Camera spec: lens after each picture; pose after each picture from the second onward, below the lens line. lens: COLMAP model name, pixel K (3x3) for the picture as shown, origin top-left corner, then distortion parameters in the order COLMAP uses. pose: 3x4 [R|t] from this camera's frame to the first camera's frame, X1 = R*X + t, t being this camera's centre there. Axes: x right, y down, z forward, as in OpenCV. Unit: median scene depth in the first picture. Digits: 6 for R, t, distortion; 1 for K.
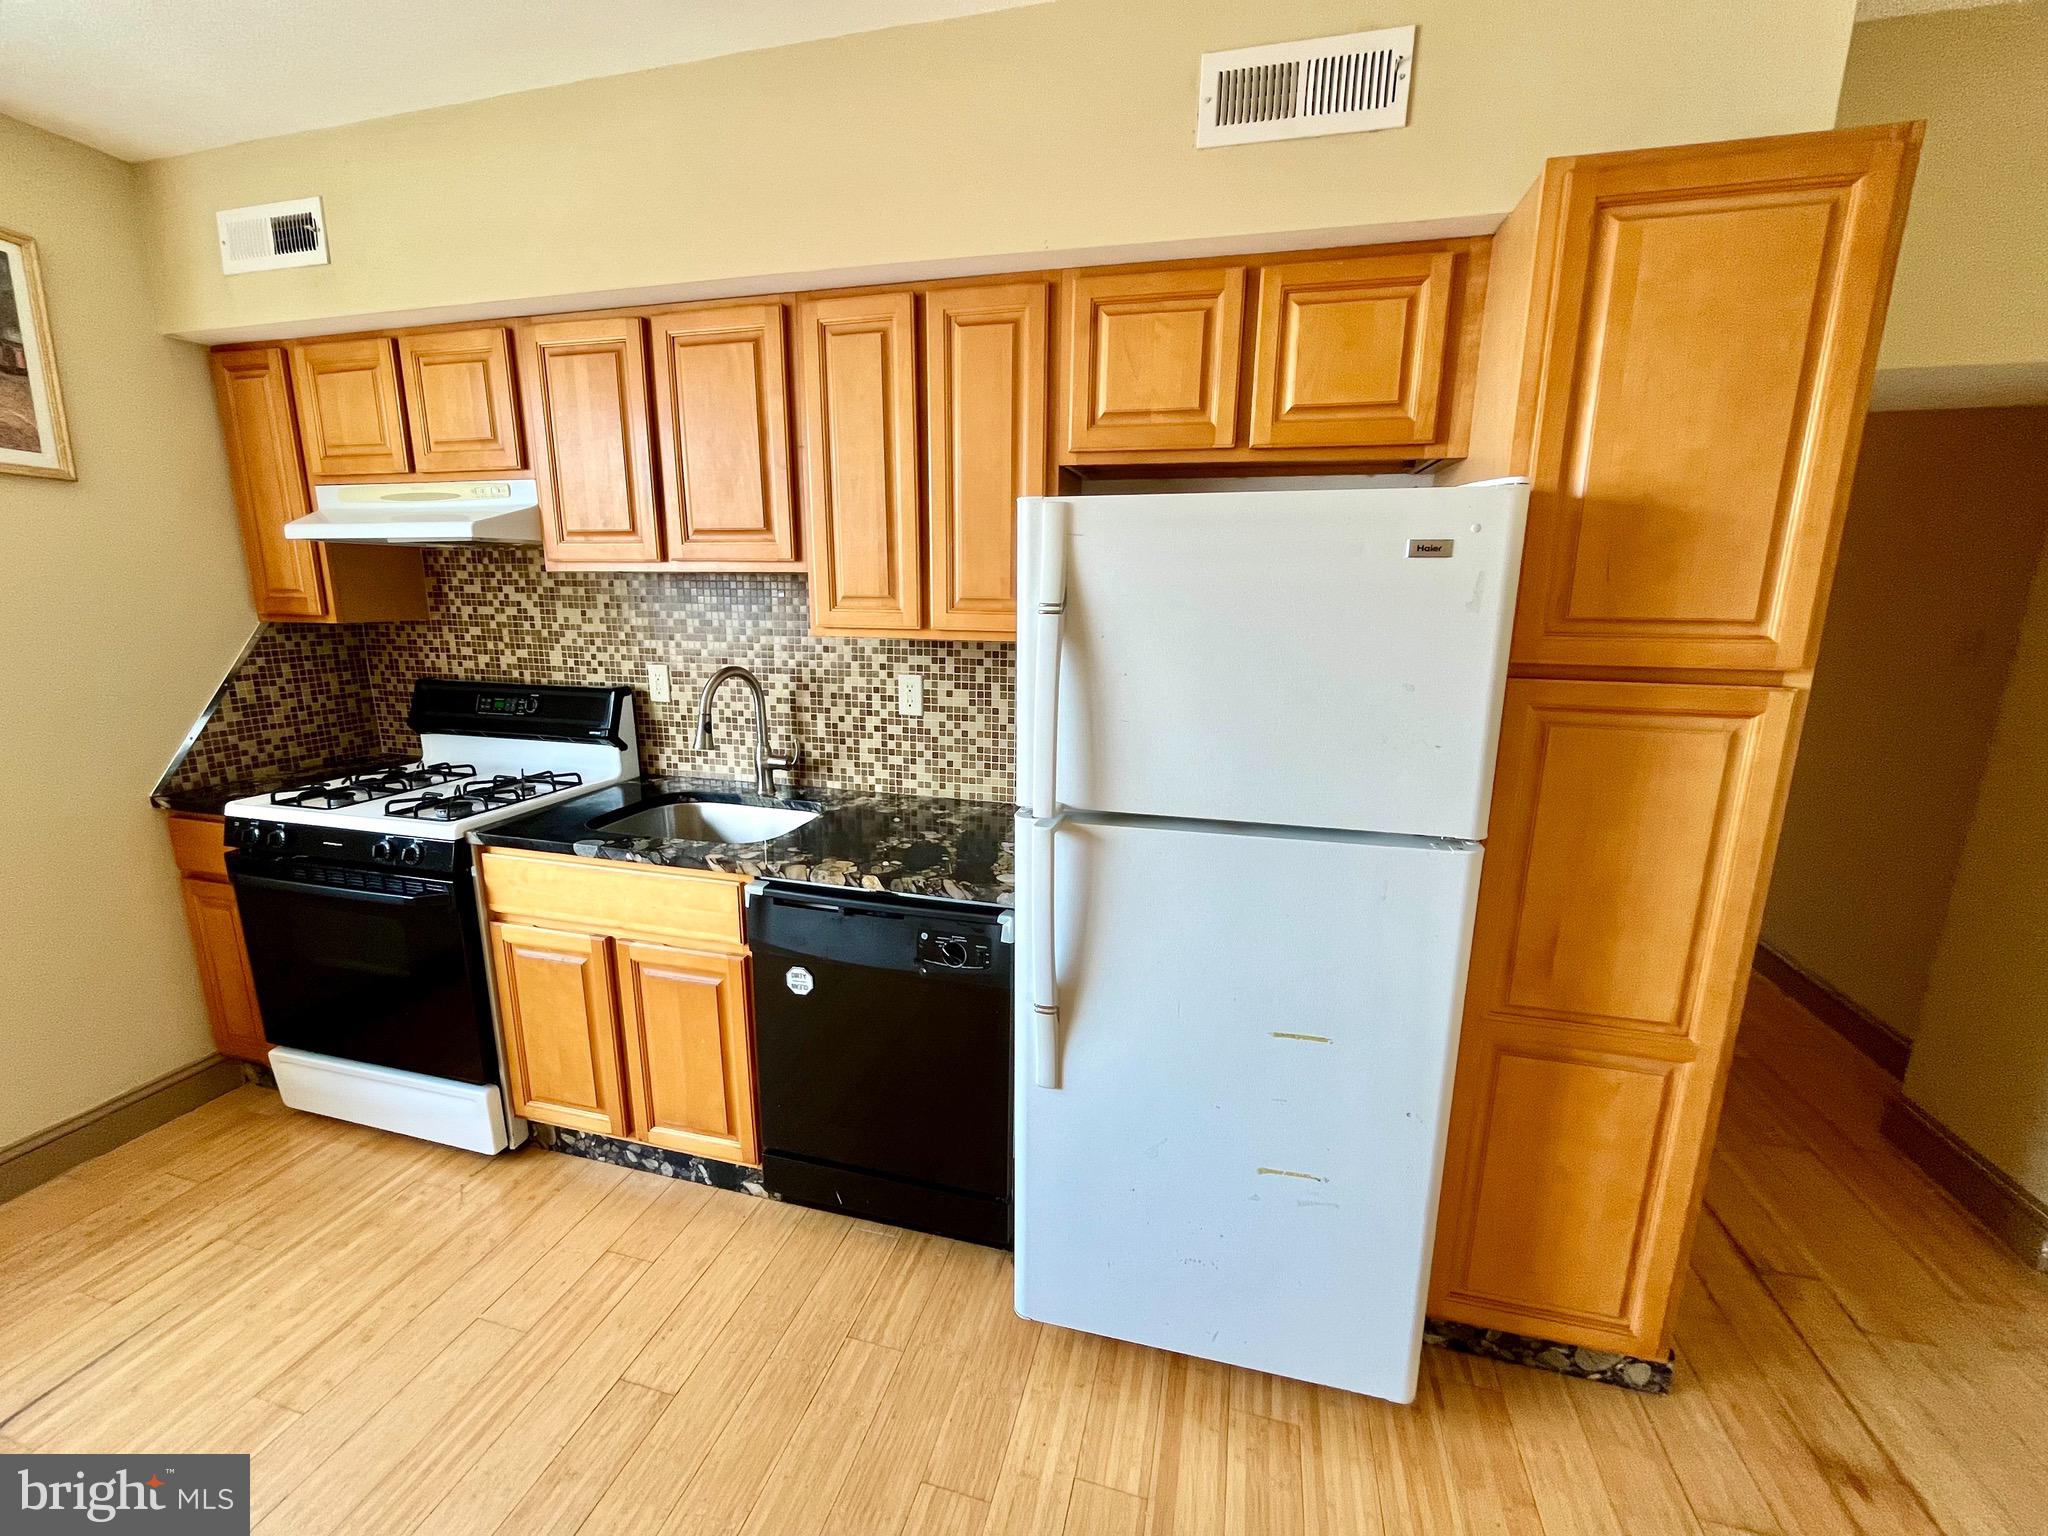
lens RADIAL K [[835.4, 0, 1025.2], [0, 835.4, 763.7], [0, 0, 1]] dist [-0.002328, 0.000059]
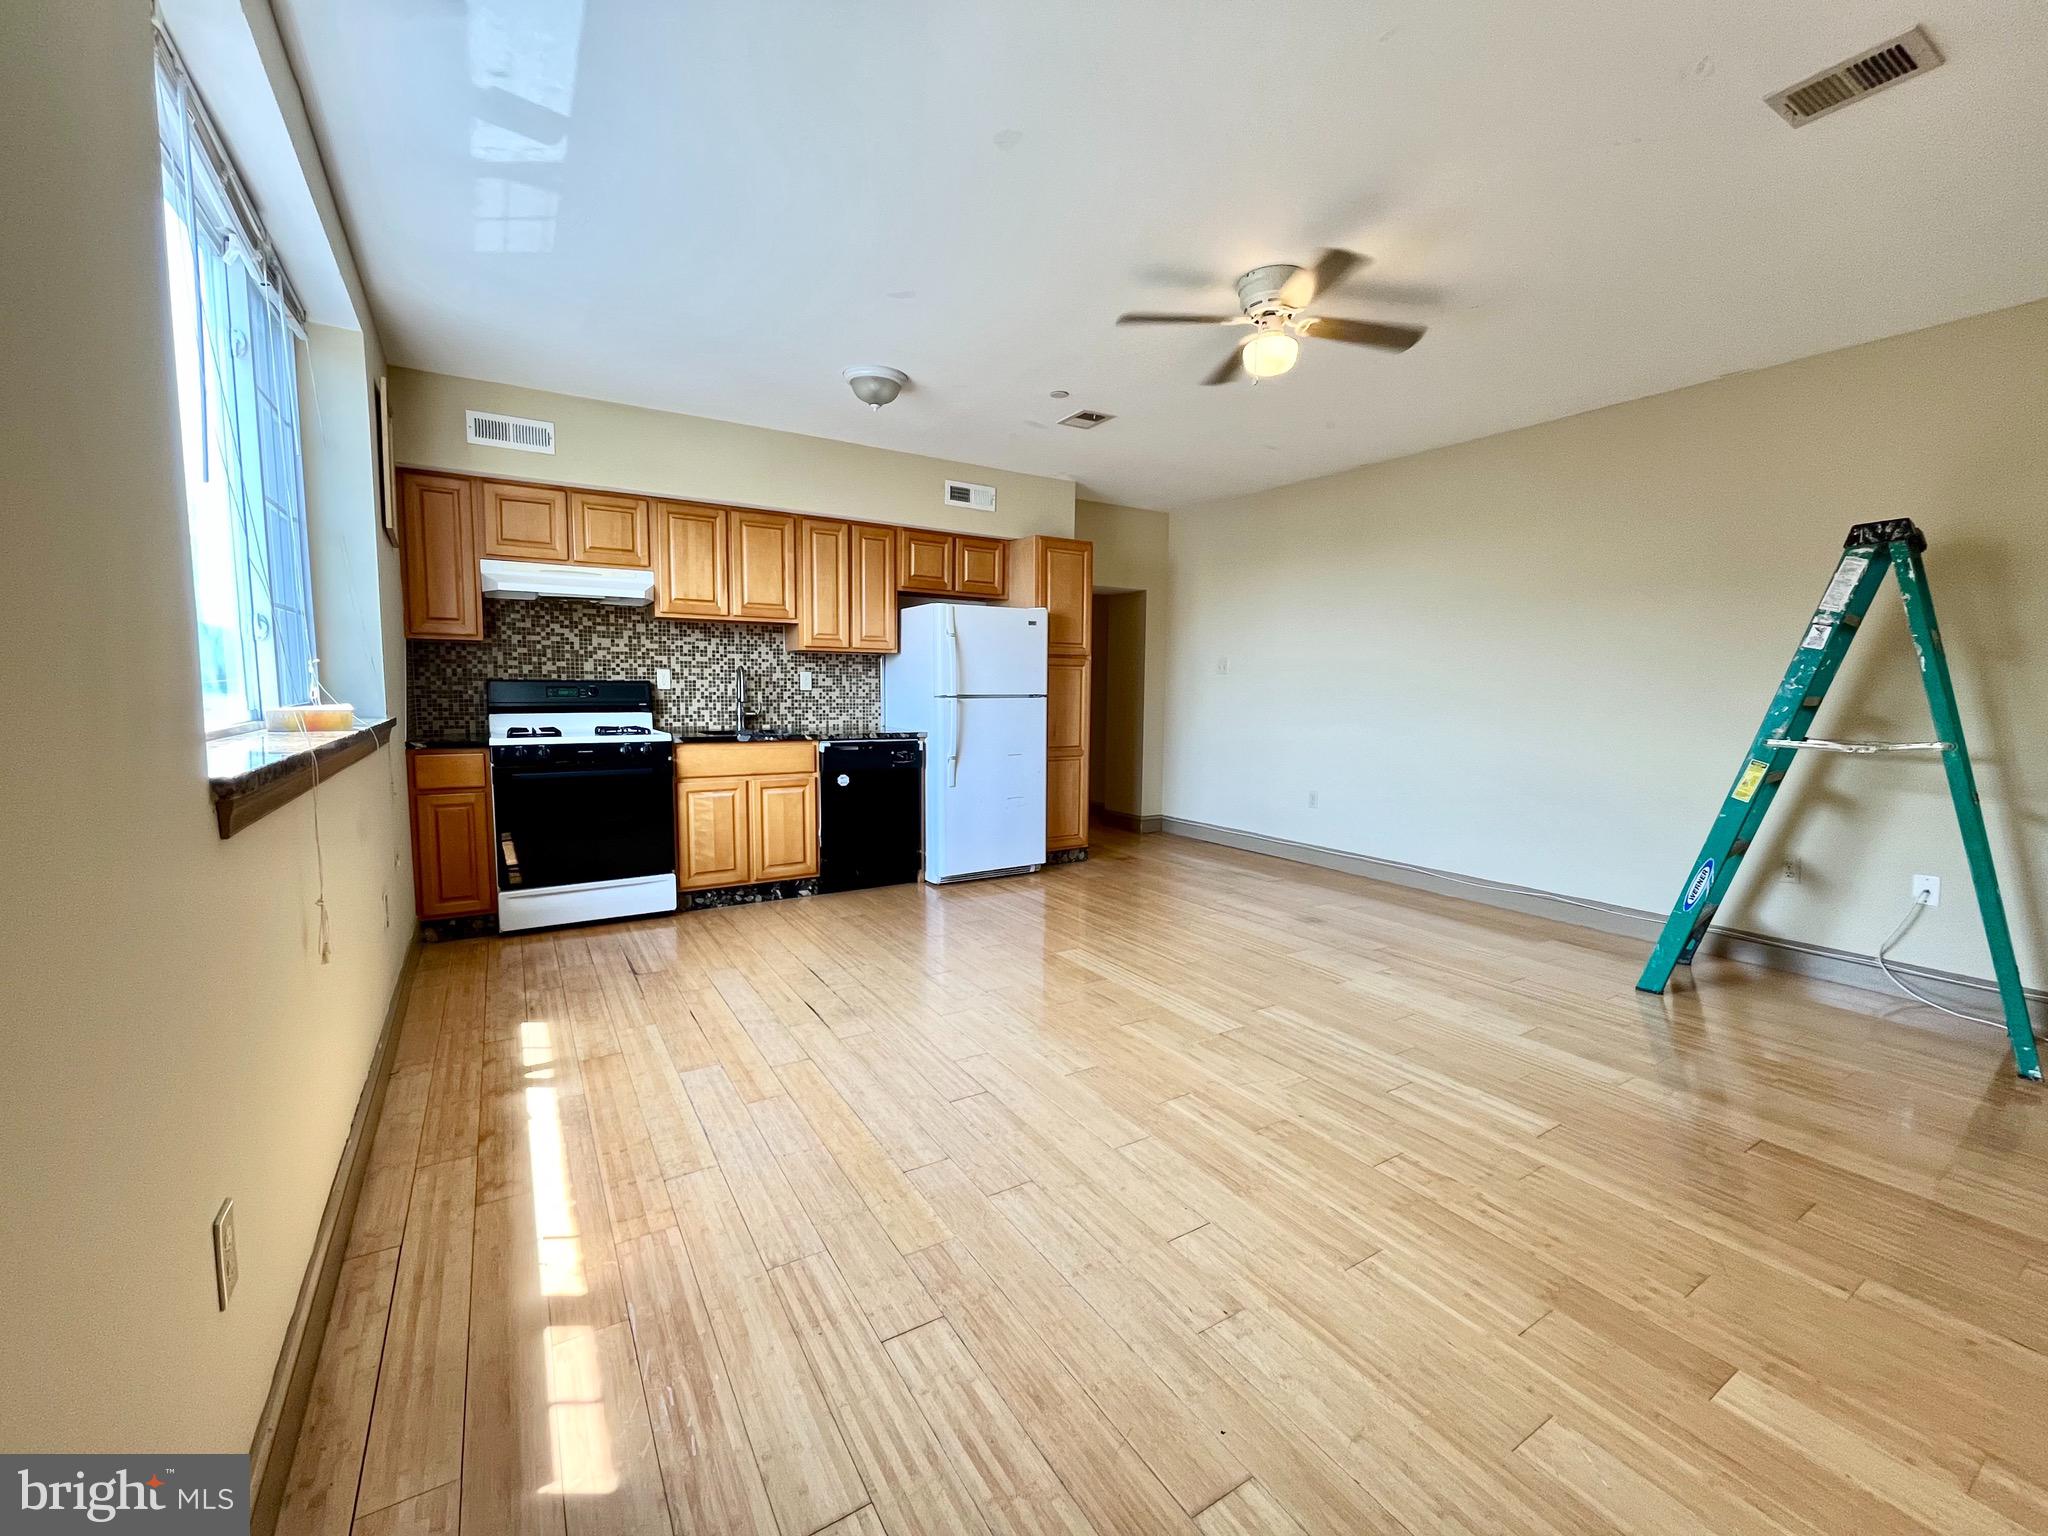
lens RADIAL K [[835.4, 0, 1020.1], [0, 835.4, 766.5], [0, 0, 1]] dist [-0.002328, 0.000059]
pose [[0.674625, -0.072713, 0.734571, -1.354159], [0.152988, 0.987302, -0.042773, 0.313477], [-0.722133, 0.141236, 0.677183, -0.851940]]
